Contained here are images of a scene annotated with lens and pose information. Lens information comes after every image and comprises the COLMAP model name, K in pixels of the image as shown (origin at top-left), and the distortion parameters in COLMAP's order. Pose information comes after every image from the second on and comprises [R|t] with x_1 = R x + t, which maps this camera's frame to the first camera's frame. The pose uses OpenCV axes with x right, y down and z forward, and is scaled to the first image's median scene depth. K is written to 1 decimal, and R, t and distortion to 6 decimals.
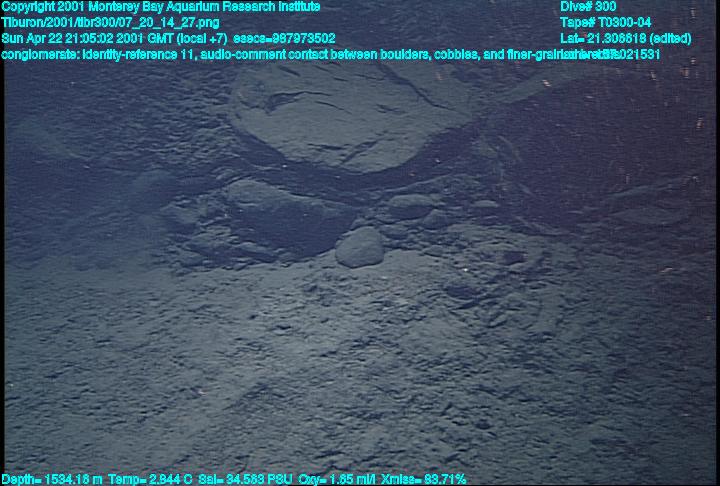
lens RADIAL K [[502.8, 0, 357.8], [0, 502.8, 238.2], [0, 0, 1]] dist [-0.059987, 0.050394]
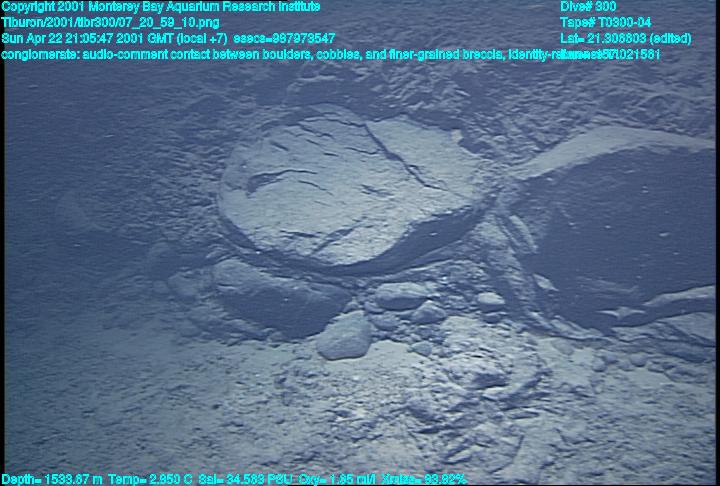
lens RADIAL K [[502.8, 0, 357.7], [0, 502.8, 240.1], [0, 0, 1]] dist [-0.059987, 0.050394]
pose [[0.953140, 0.042004, -0.299600, 0.320263], [-0.038697, 0.999107, 0.016966, -0.188611], [0.300045, -0.004577, 0.953914, 0.135330]]
